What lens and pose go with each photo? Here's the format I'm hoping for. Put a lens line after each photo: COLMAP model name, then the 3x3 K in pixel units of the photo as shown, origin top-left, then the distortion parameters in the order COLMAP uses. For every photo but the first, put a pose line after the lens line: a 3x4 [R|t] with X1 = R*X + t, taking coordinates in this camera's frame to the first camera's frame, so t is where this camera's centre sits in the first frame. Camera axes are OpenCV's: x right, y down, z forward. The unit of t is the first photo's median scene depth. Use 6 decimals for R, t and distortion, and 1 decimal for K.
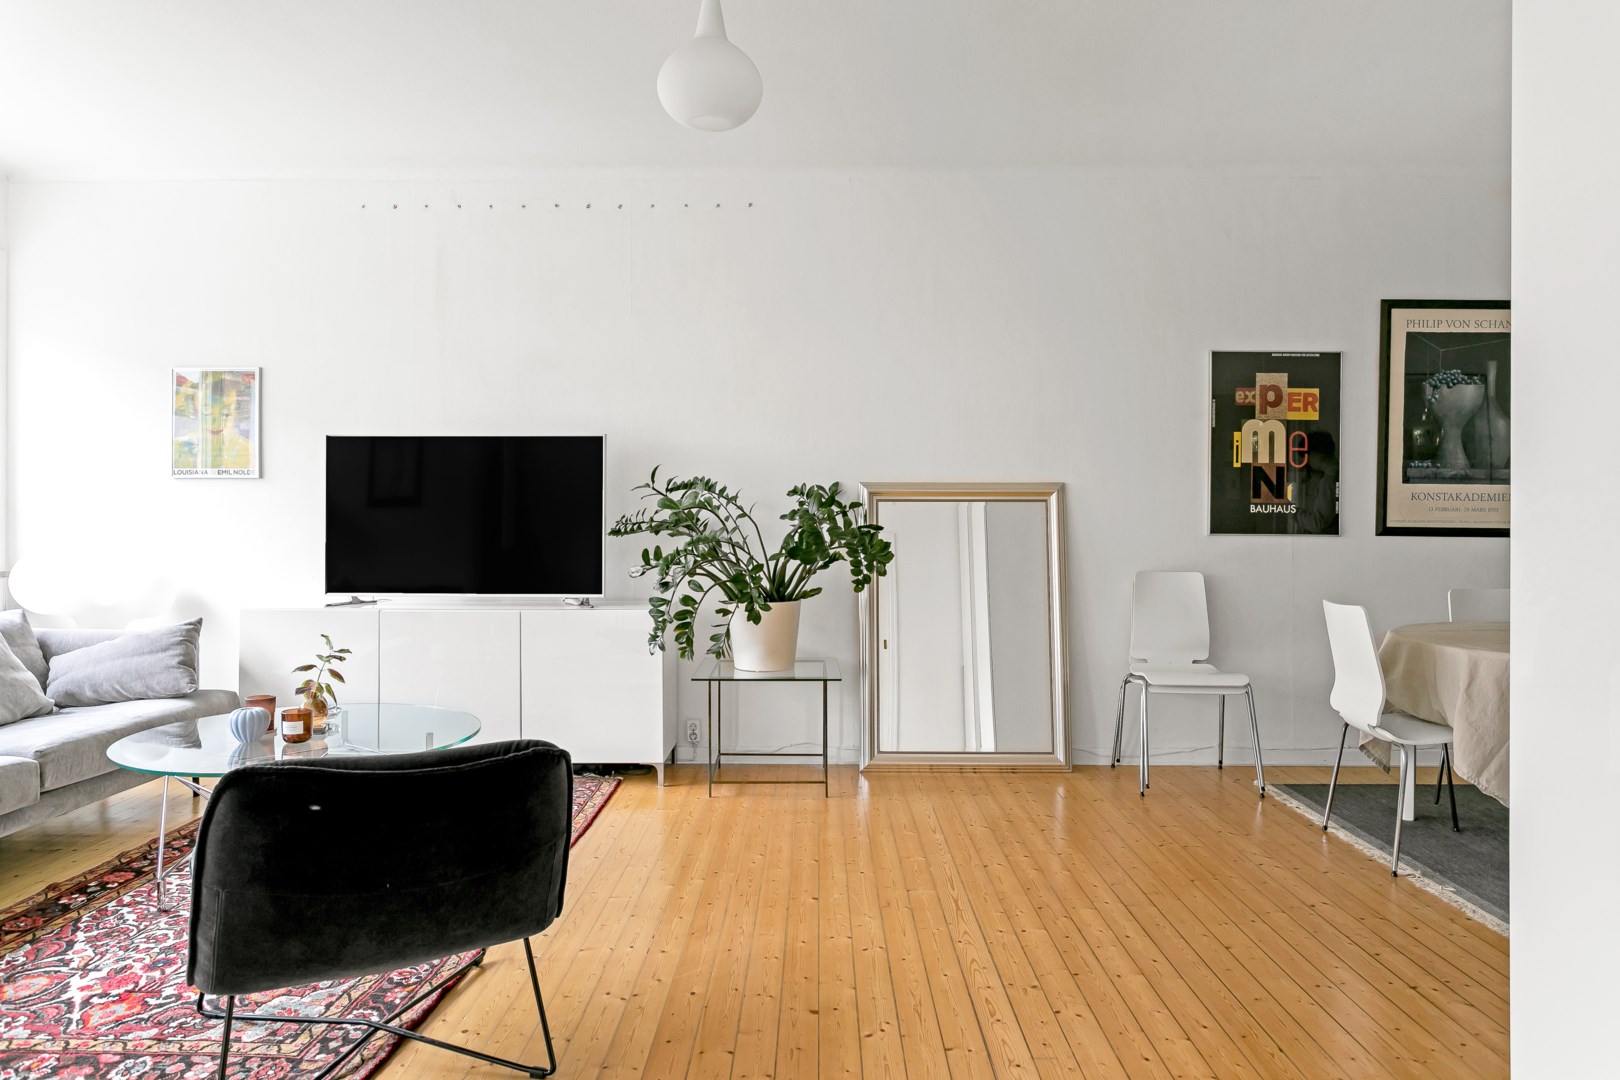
lens RADIAL K [[1007.6, 0, 807.2], [0, 1007.6, 530.9], [0, 0, 1]] dist [0.004466, 0.000801]
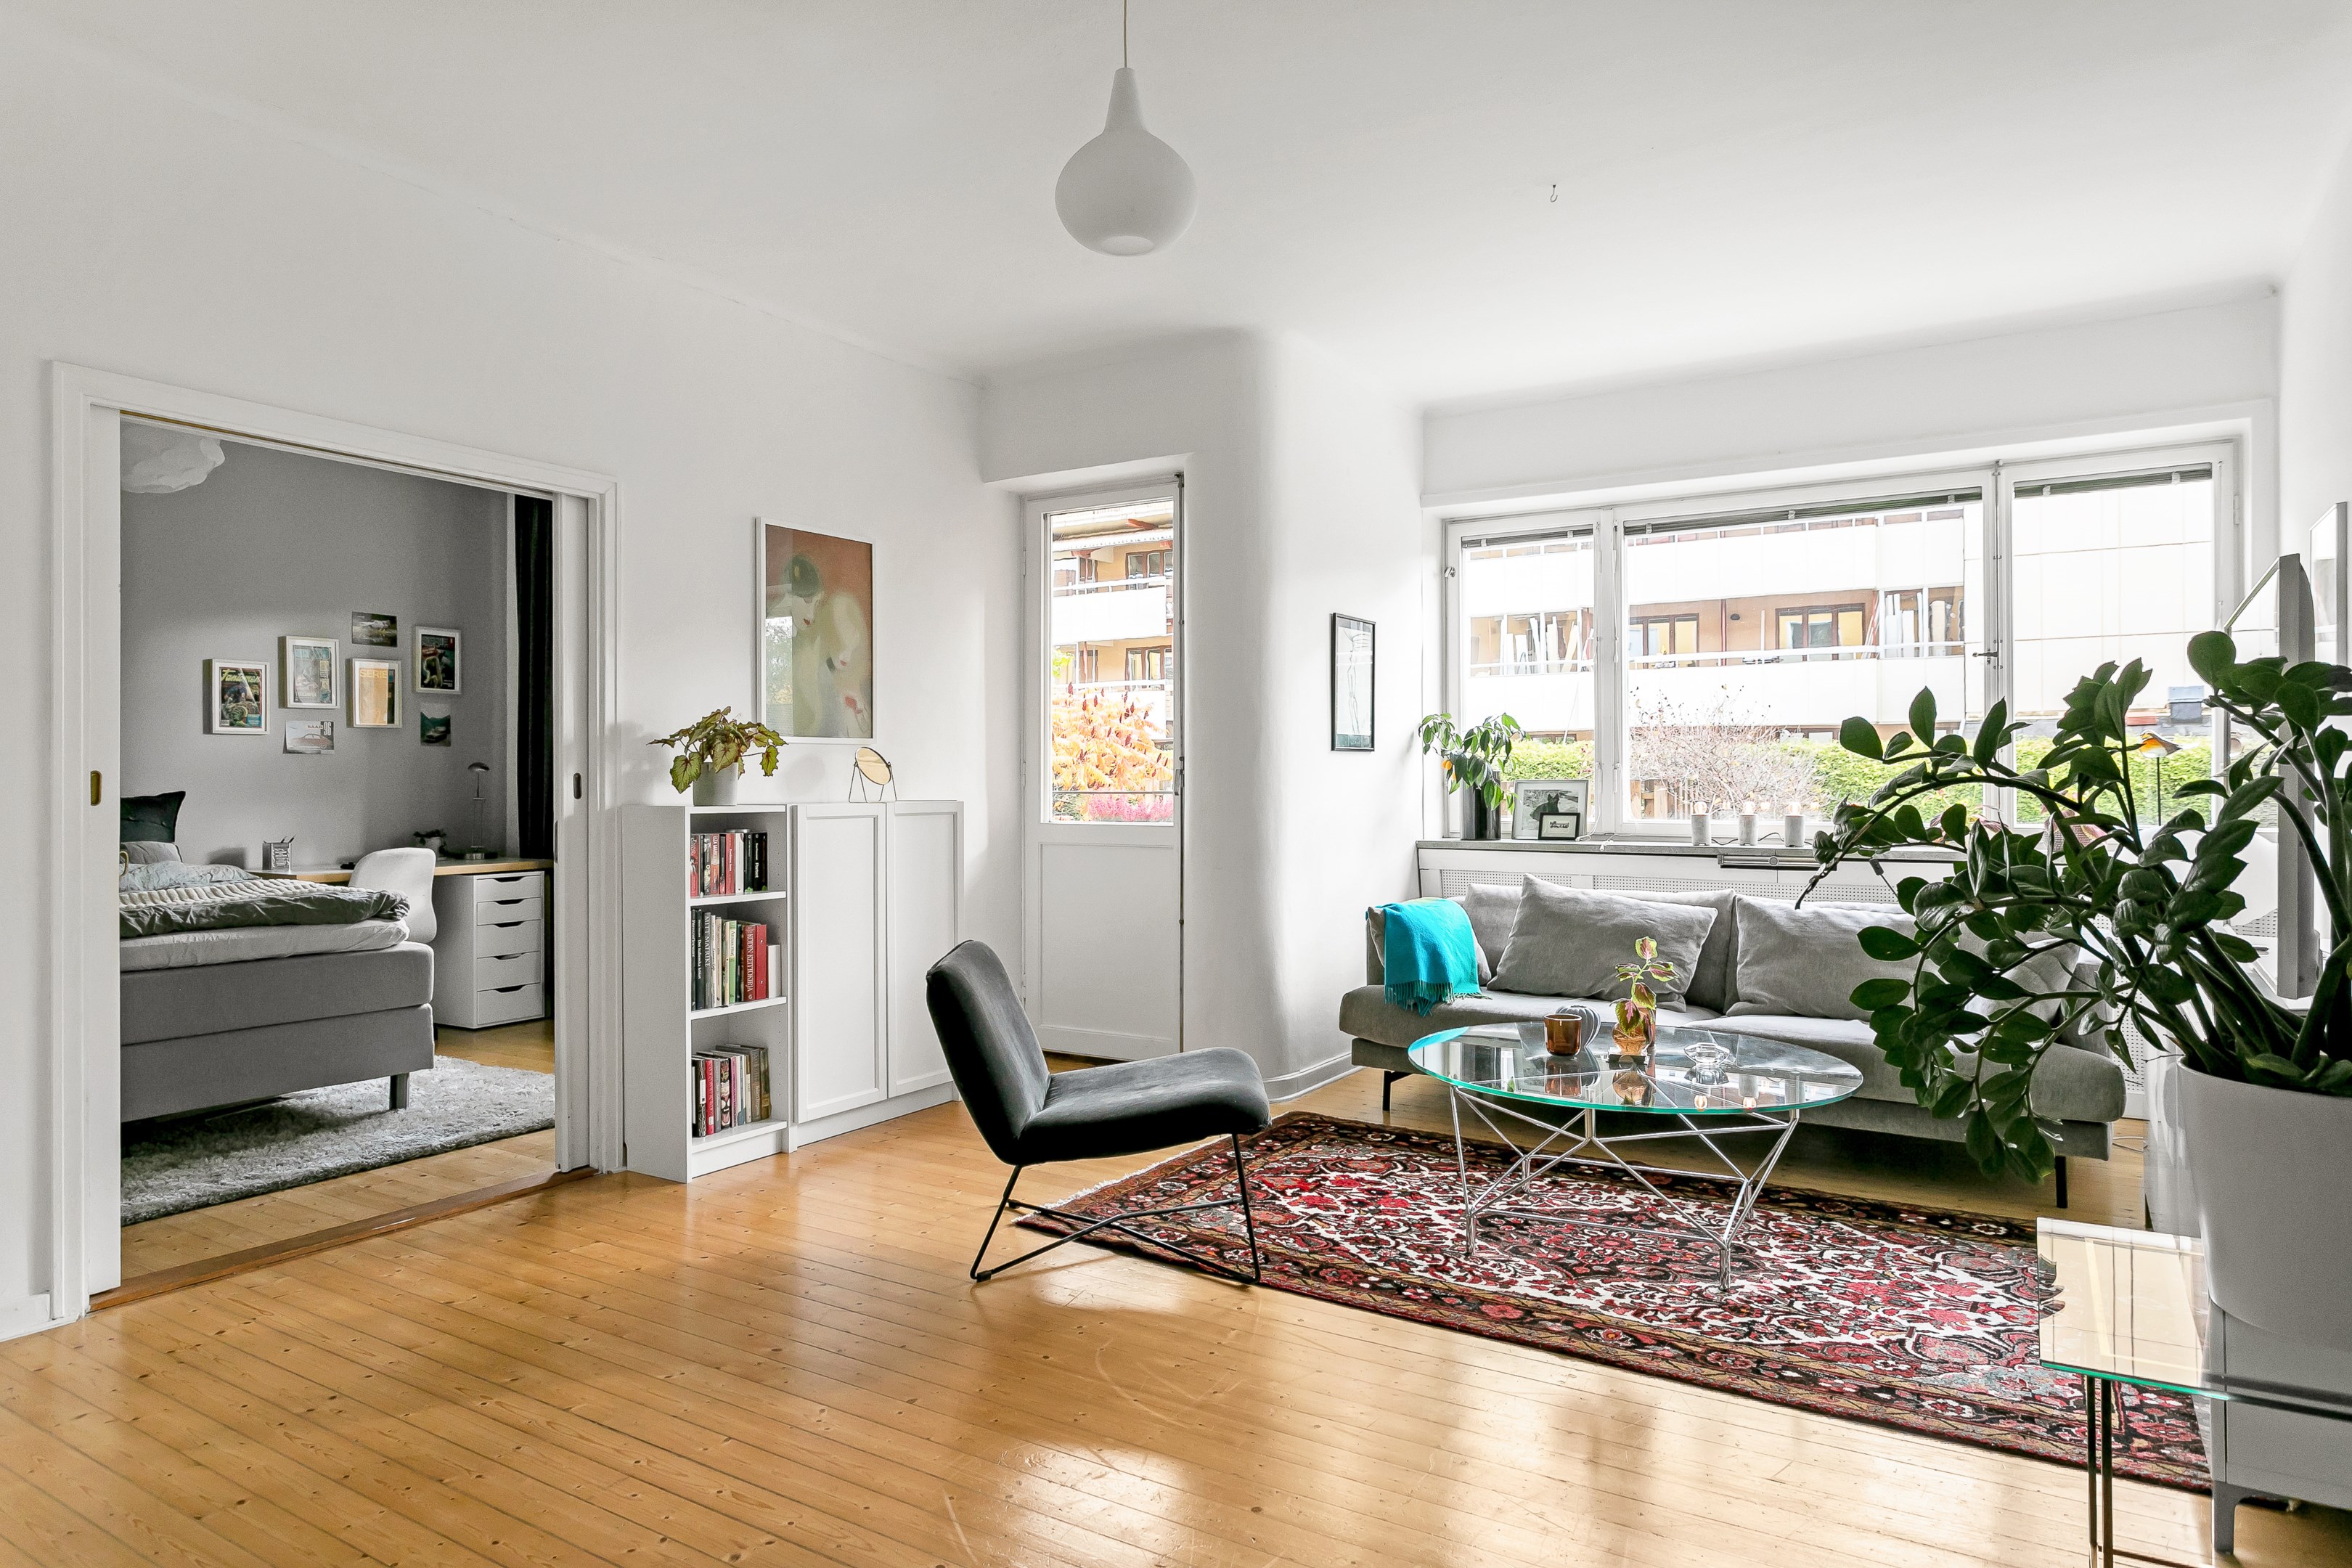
lens RADIAL K [[1431.4, 0, 1169.3], [0, 1431.4, 768.9], [0, 0, 1]] dist [-0.003720, 0.008710]
pose [[-0.526044, -0.008236, -0.850418, 0.429864], [-0.005797, 0.999965, -0.006099, -0.011100], [0.850438, 0.001721, -0.526073, 0.867959]]
